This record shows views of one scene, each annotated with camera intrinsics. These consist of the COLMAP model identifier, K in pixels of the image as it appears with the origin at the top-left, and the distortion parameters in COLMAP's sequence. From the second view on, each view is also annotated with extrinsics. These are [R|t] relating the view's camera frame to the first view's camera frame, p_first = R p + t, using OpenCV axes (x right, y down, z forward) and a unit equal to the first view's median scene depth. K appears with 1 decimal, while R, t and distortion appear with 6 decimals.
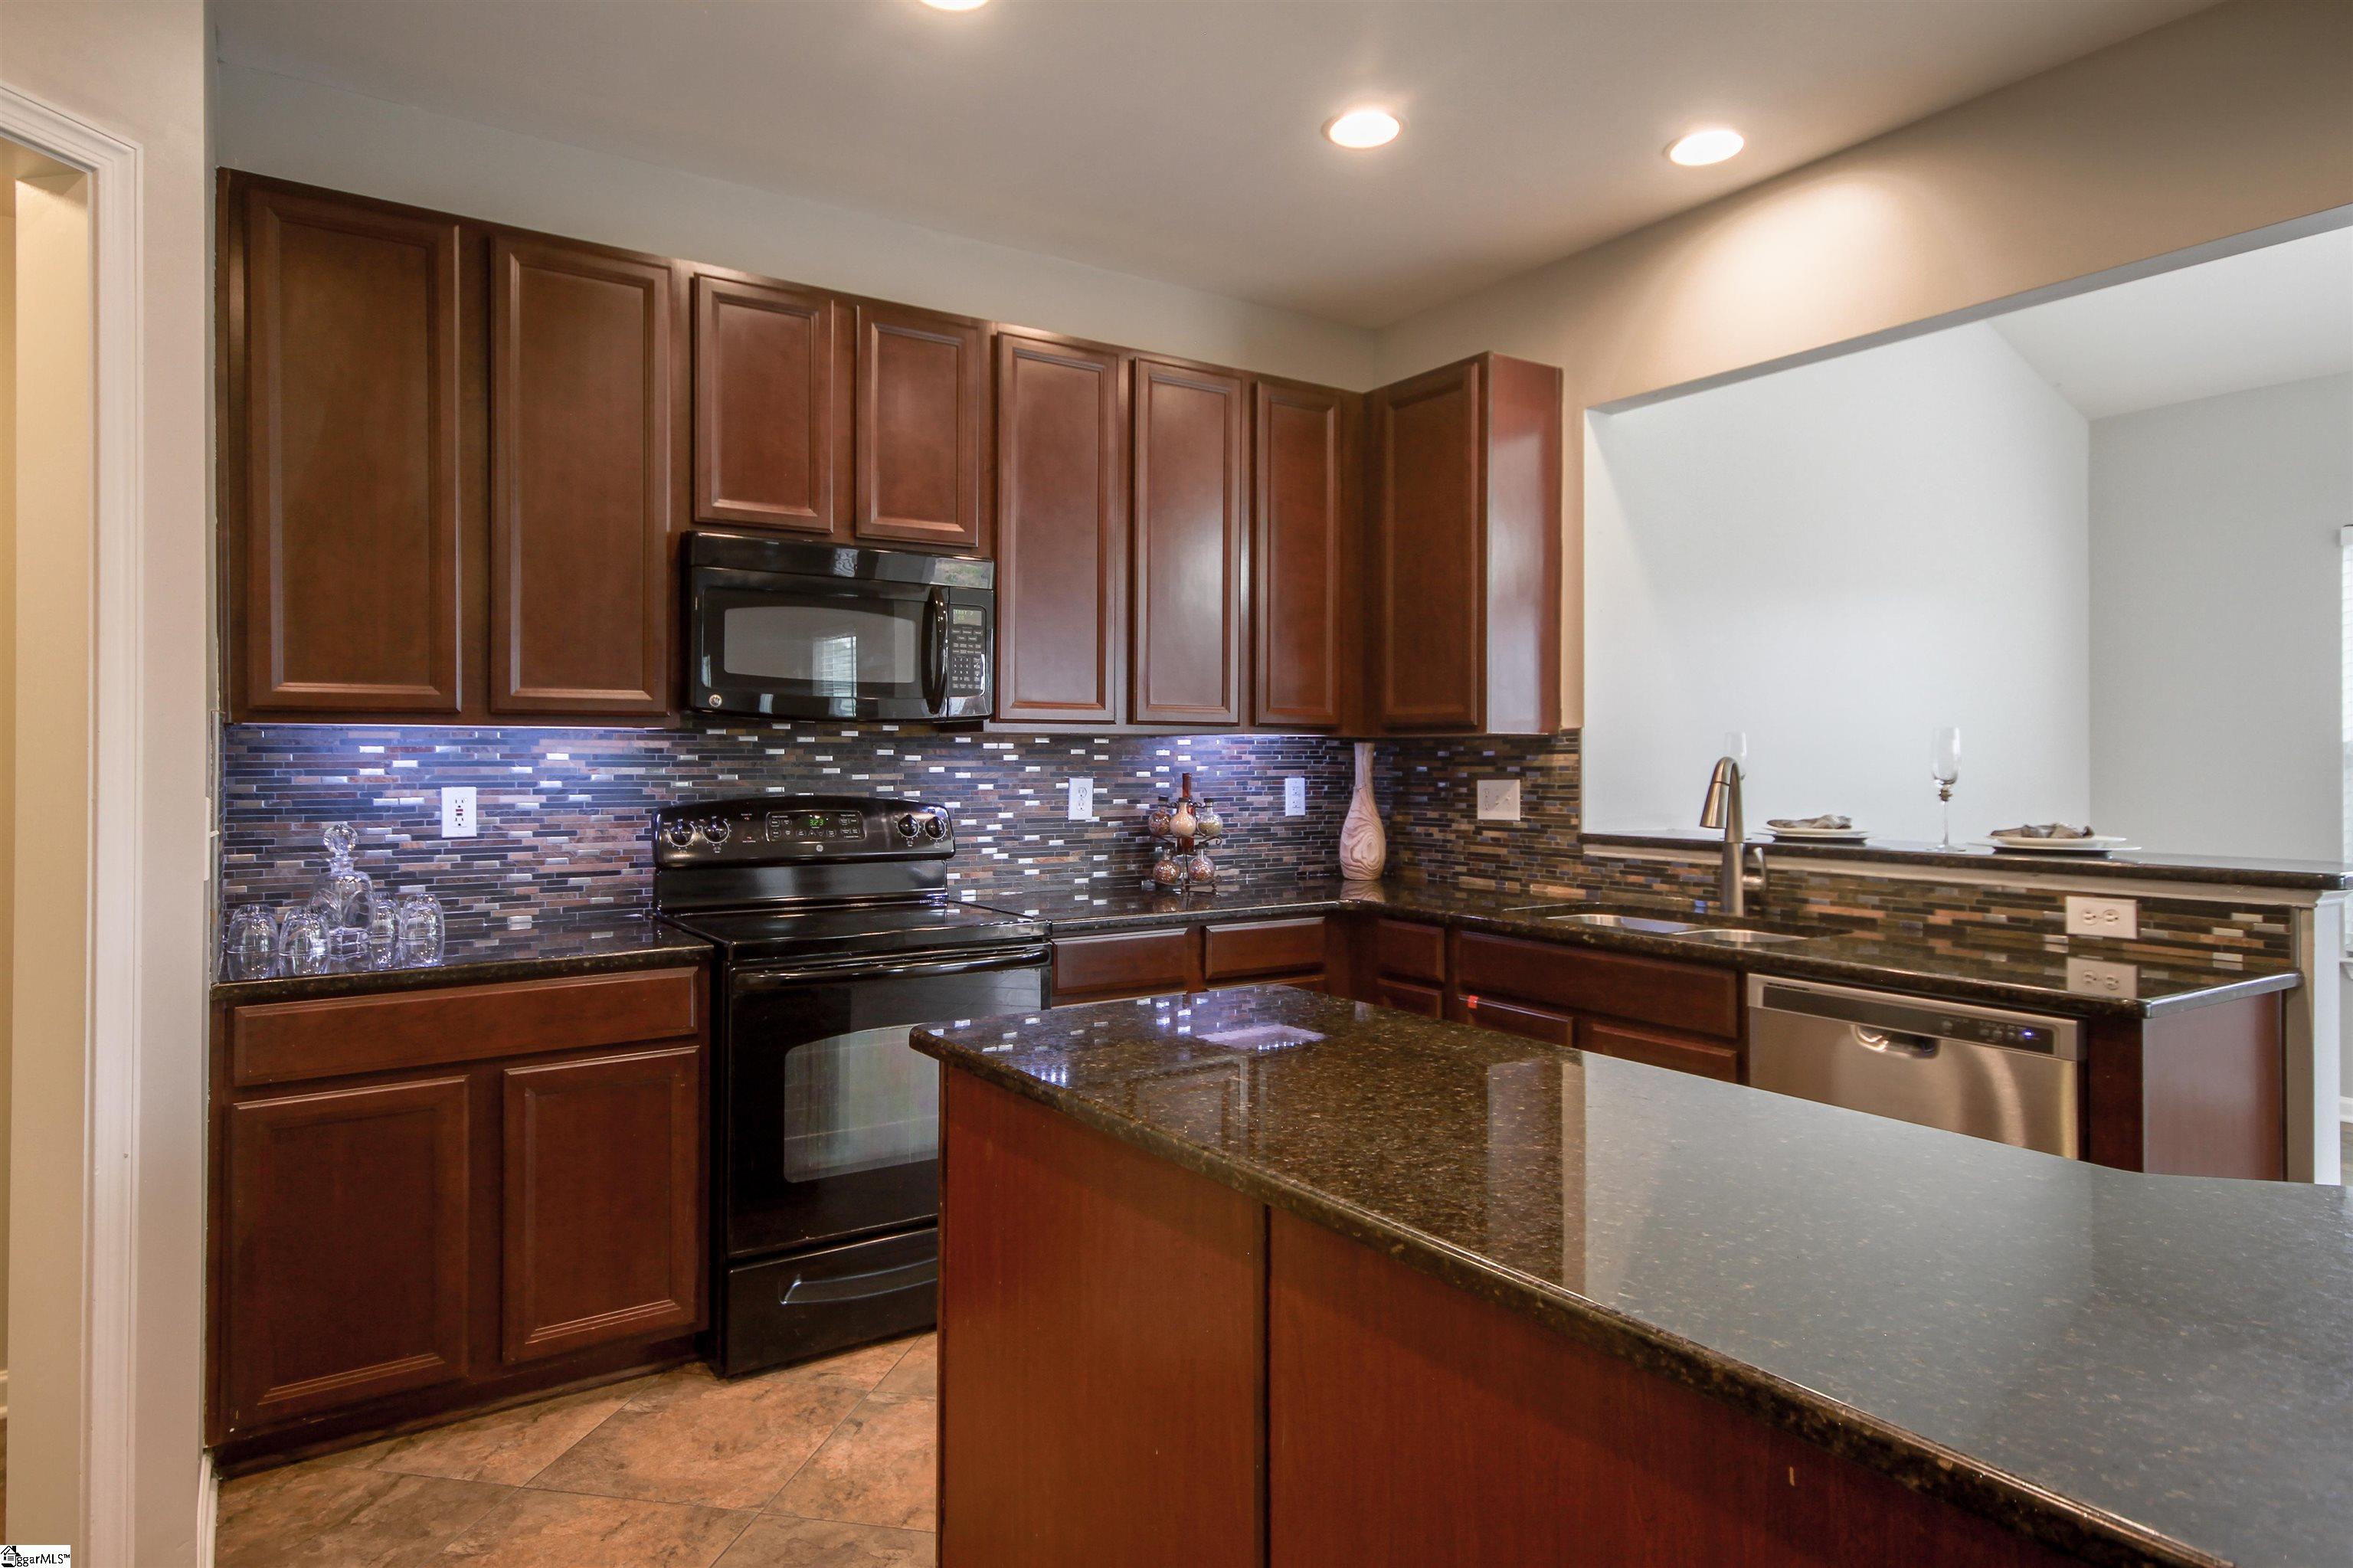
lens RADIAL K [[1313.2, 0, 1117.1], [0, 1313.2, 780.4], [0, 0, 1]] dist [0.002494, 0.007357]
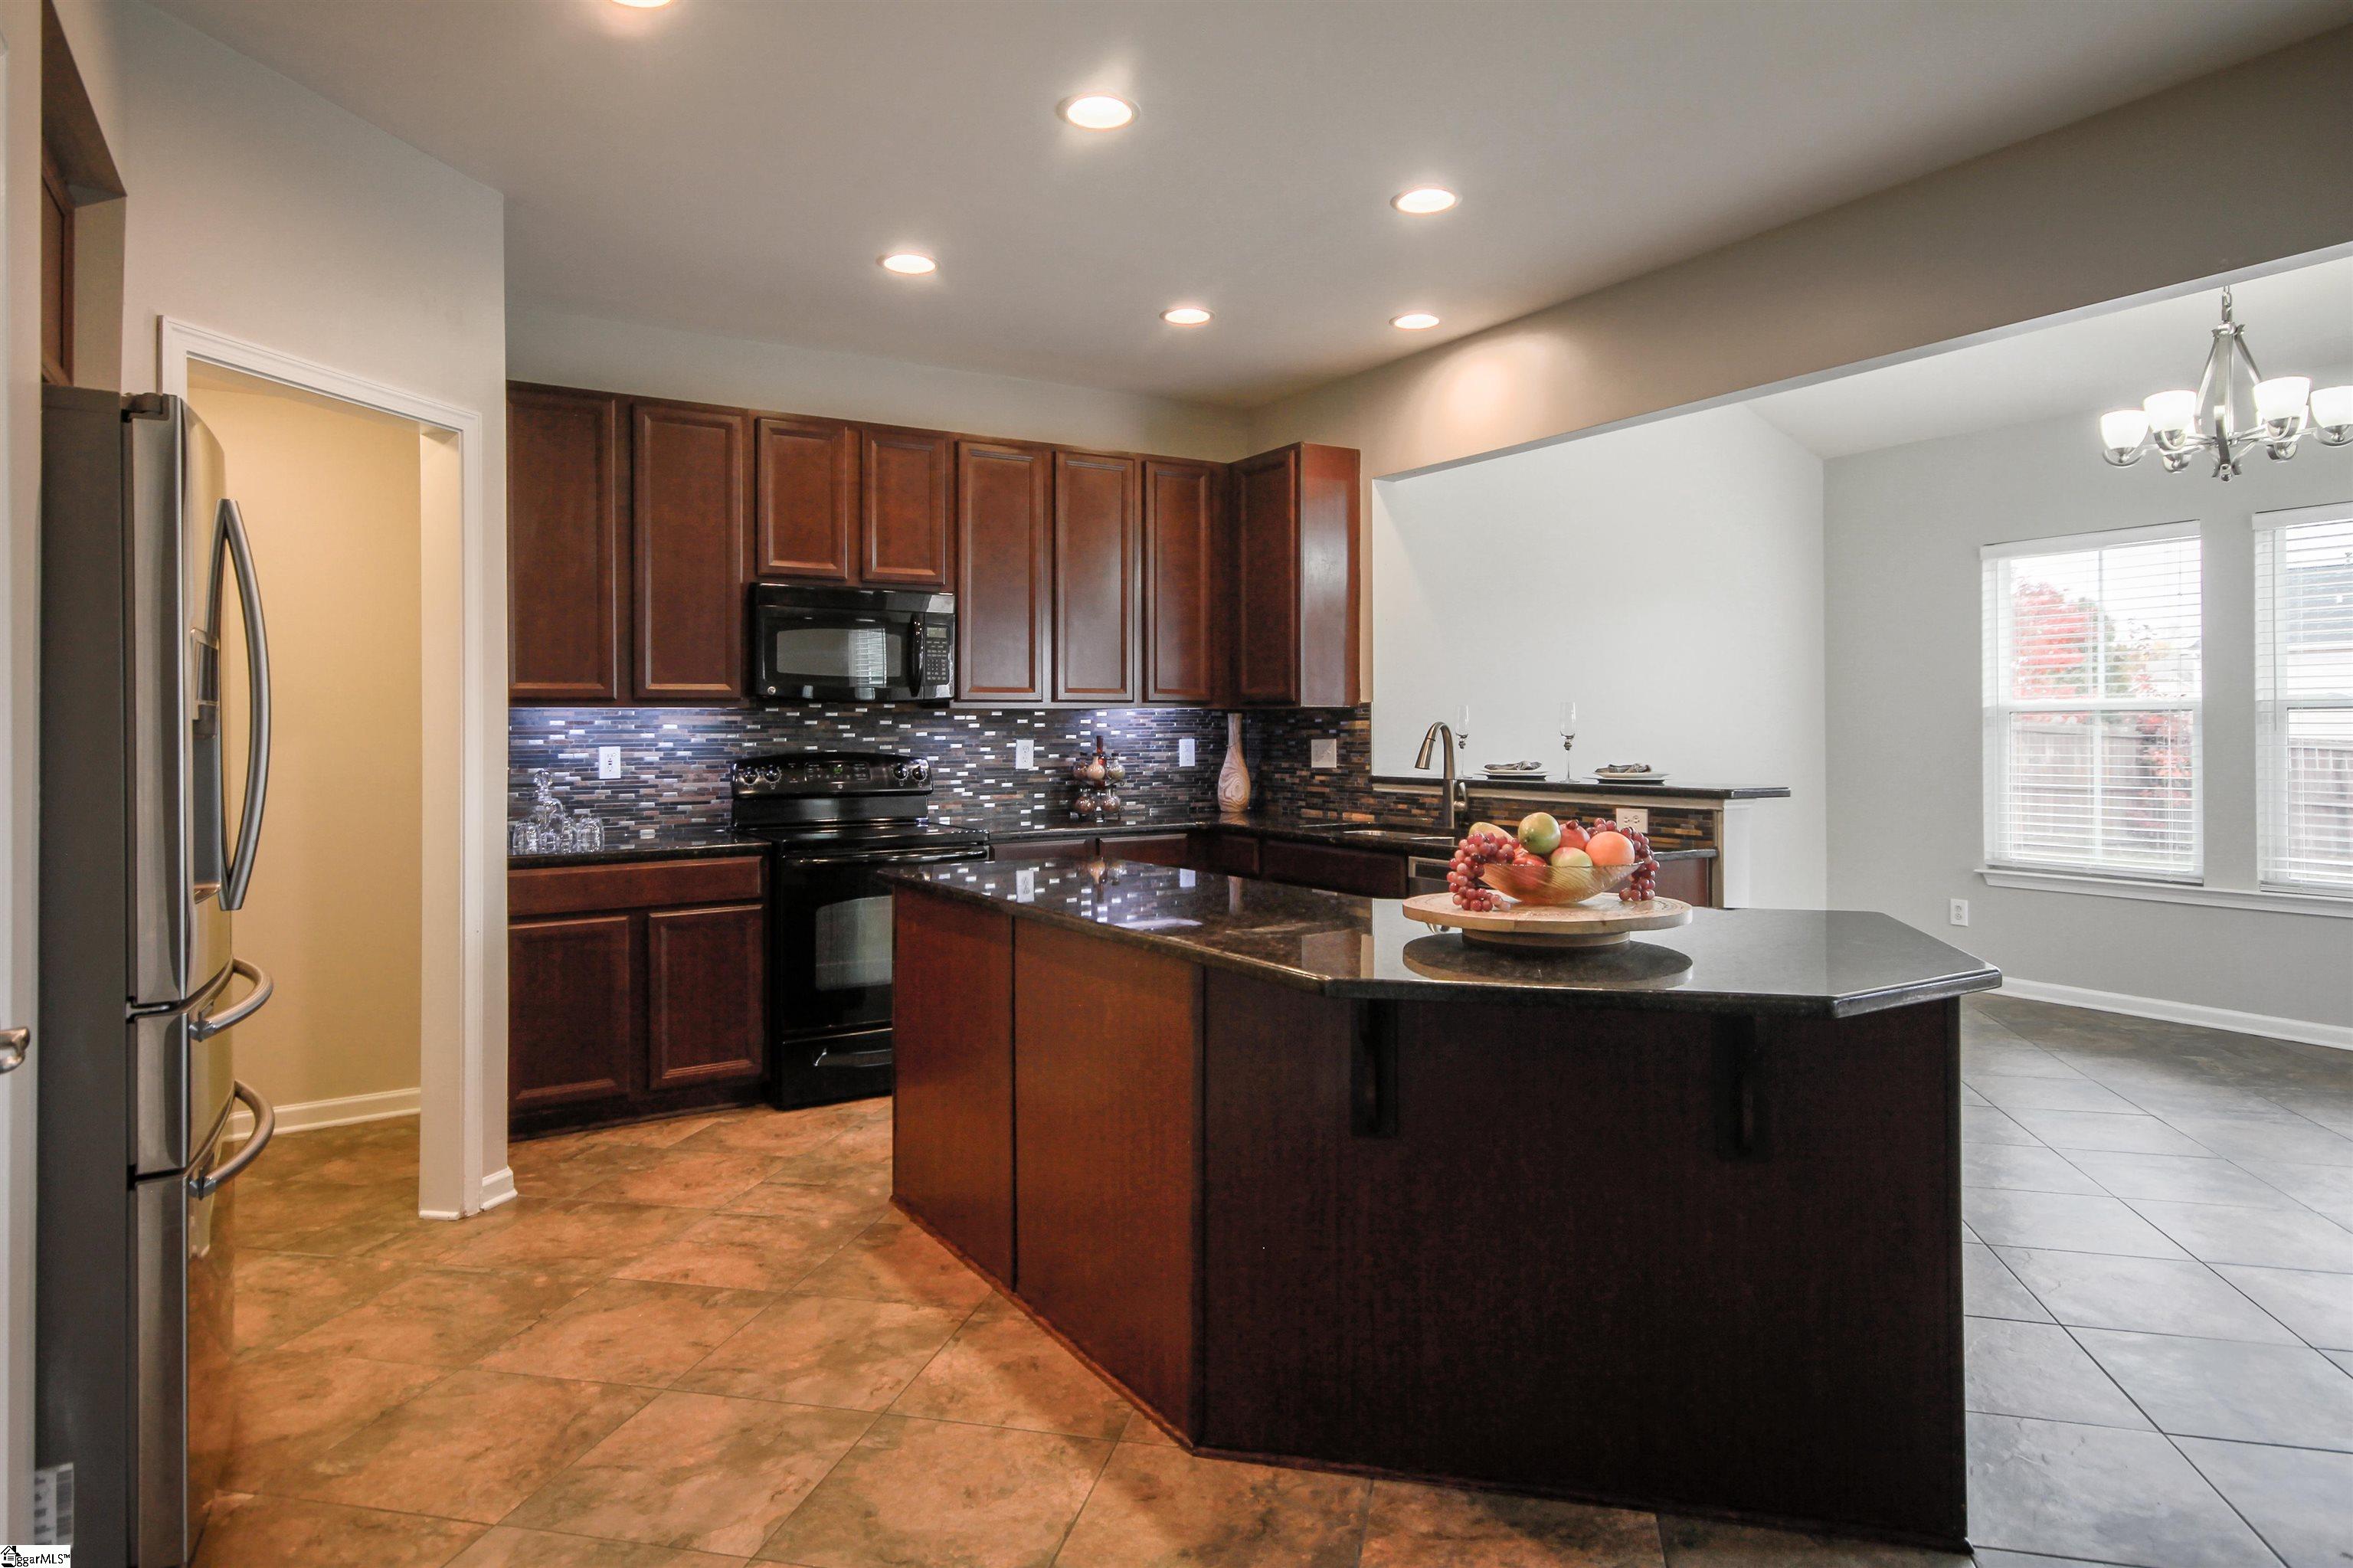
lens RADIAL K [[1313.2, 0, 1111.7], [0, 1313.2, 744.8], [0, 0, 1]] dist [0.002494, 0.007357]
pose [[0.999219, -0.006060, -0.039053, 0.147071], [0.005936, 0.999977, -0.003270, 0.010904], [0.039072, 0.003035, 0.999232, -0.504807]]
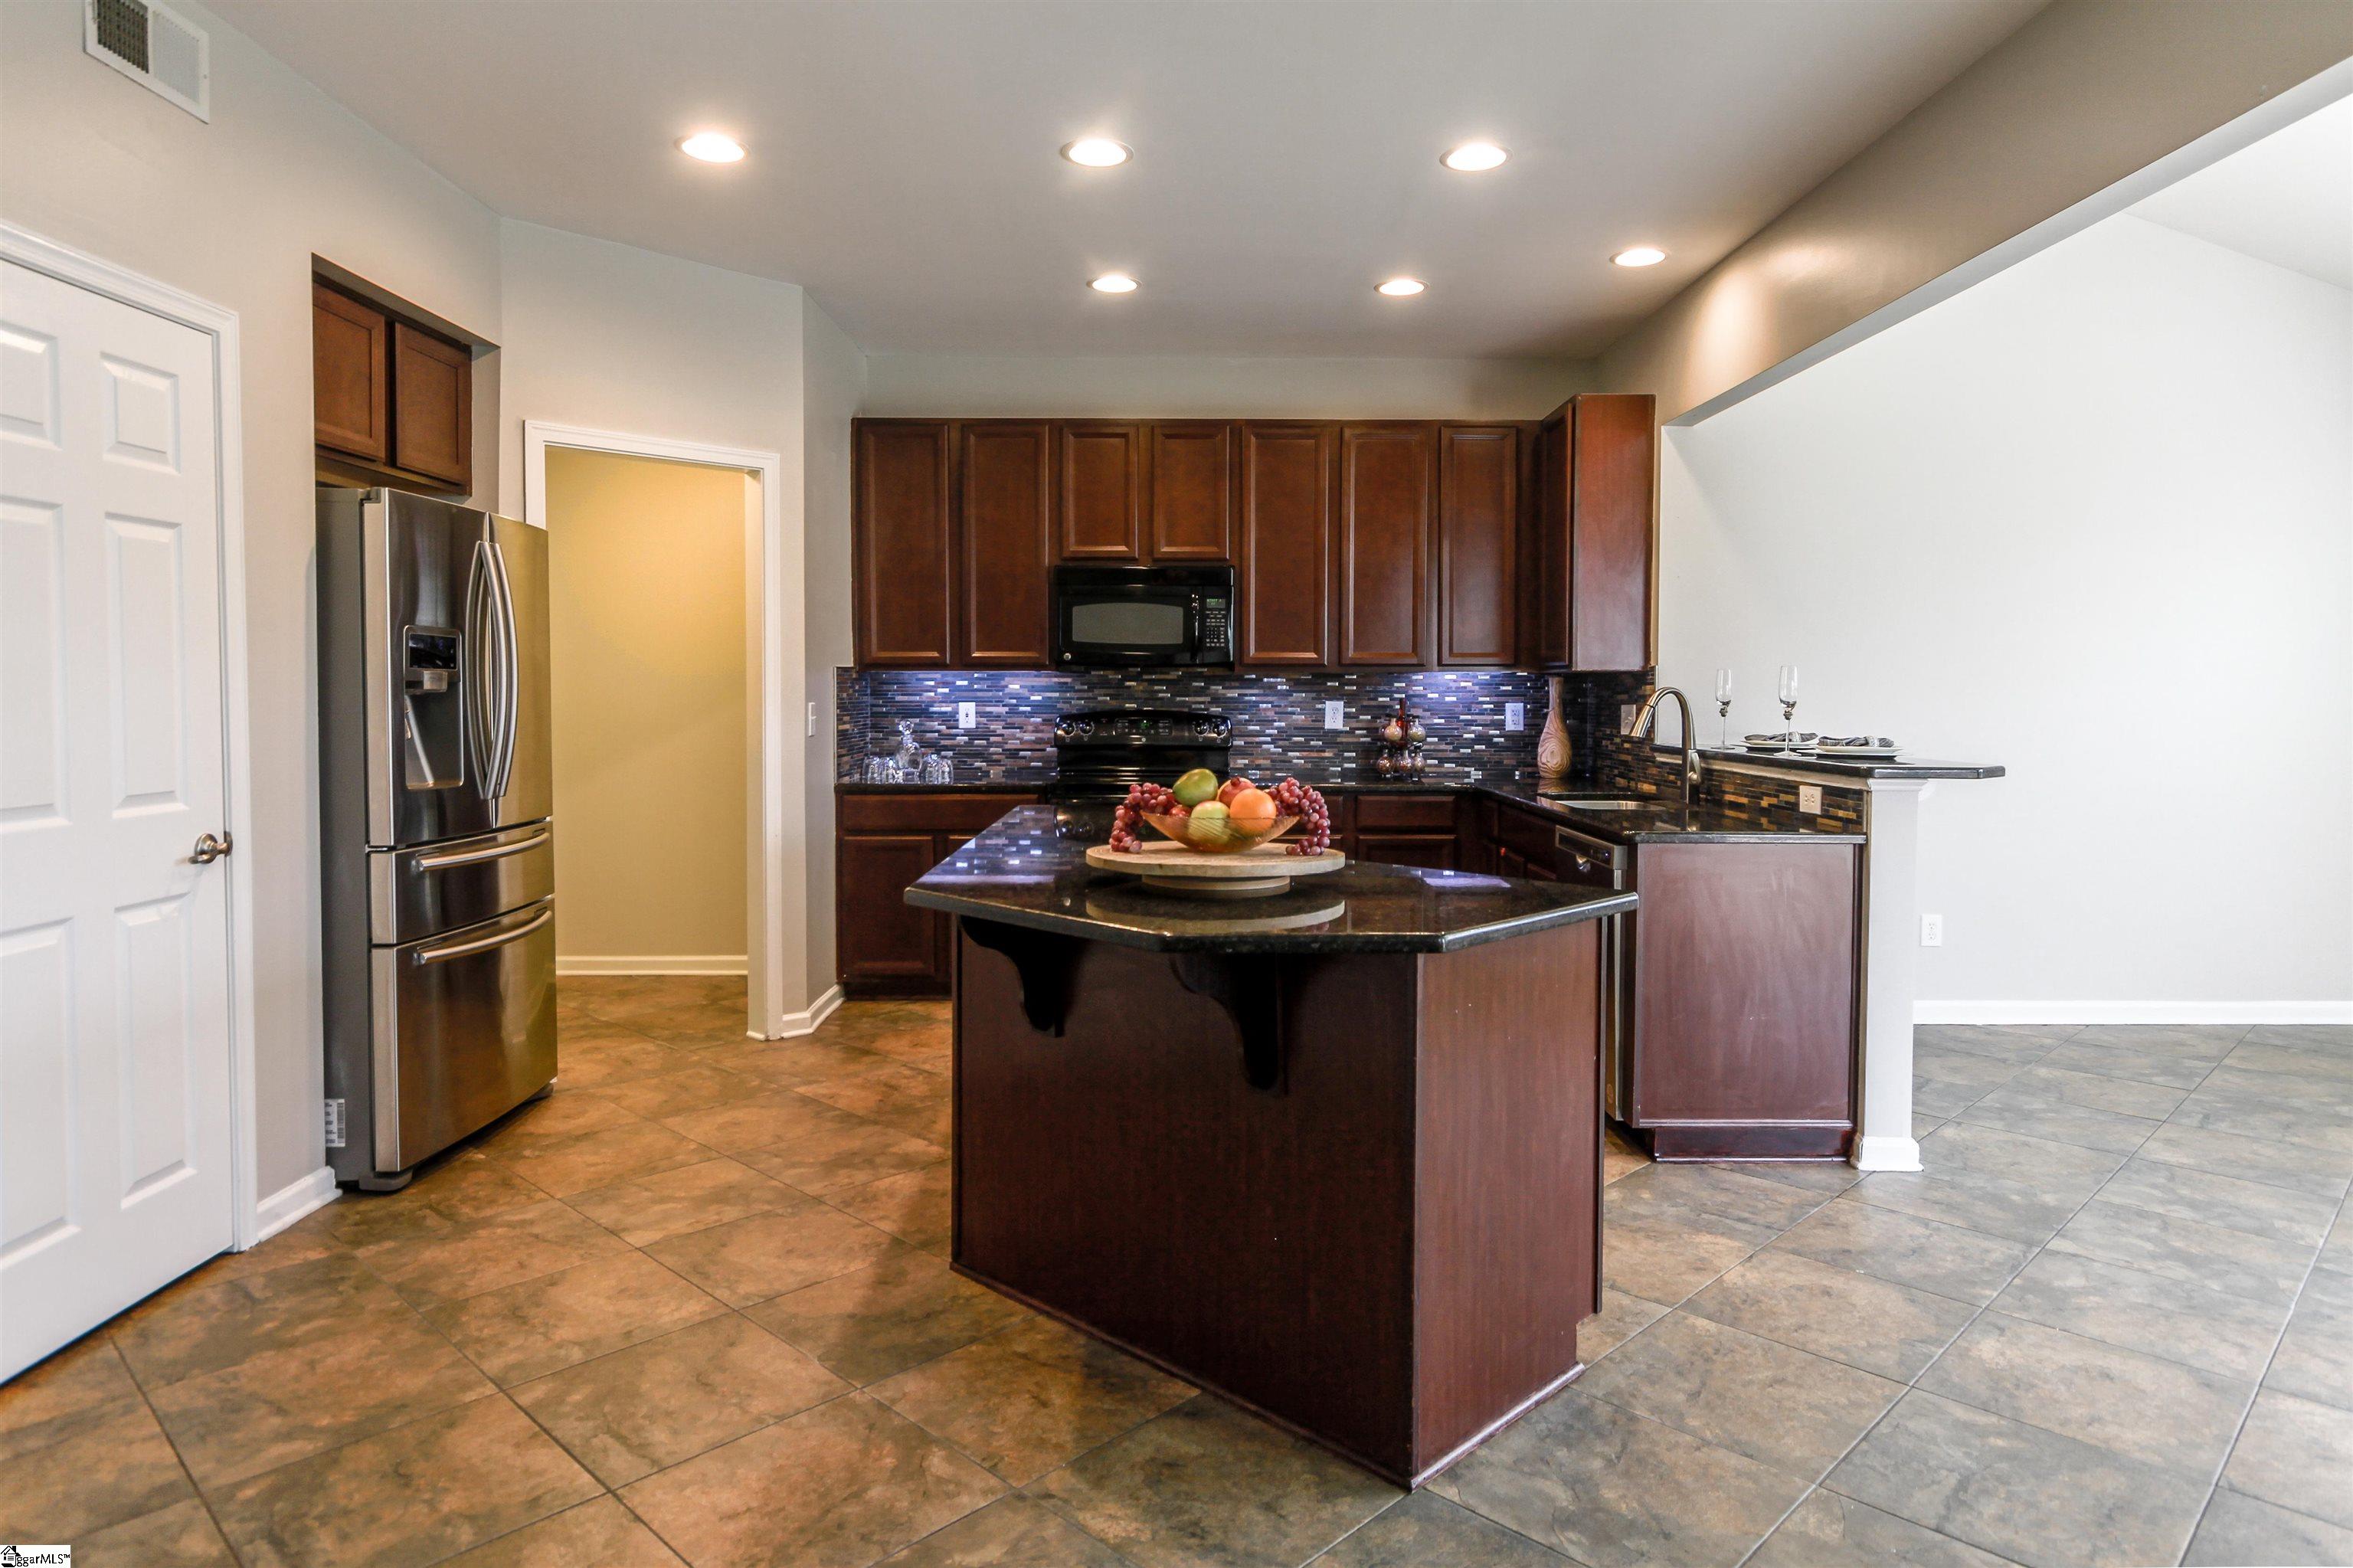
lens RADIAL K [[1313.2, 0, 1180.9], [0, 1313.2, 758.2], [0, 0, 1]] dist [0.002494, 0.007357]
pose [[0.849071, 0.028379, -0.527516, 0.751208], [-0.010396, 0.999260, 0.037025, 0.011606], [0.528177, -0.025953, 0.848738, -0.459010]]
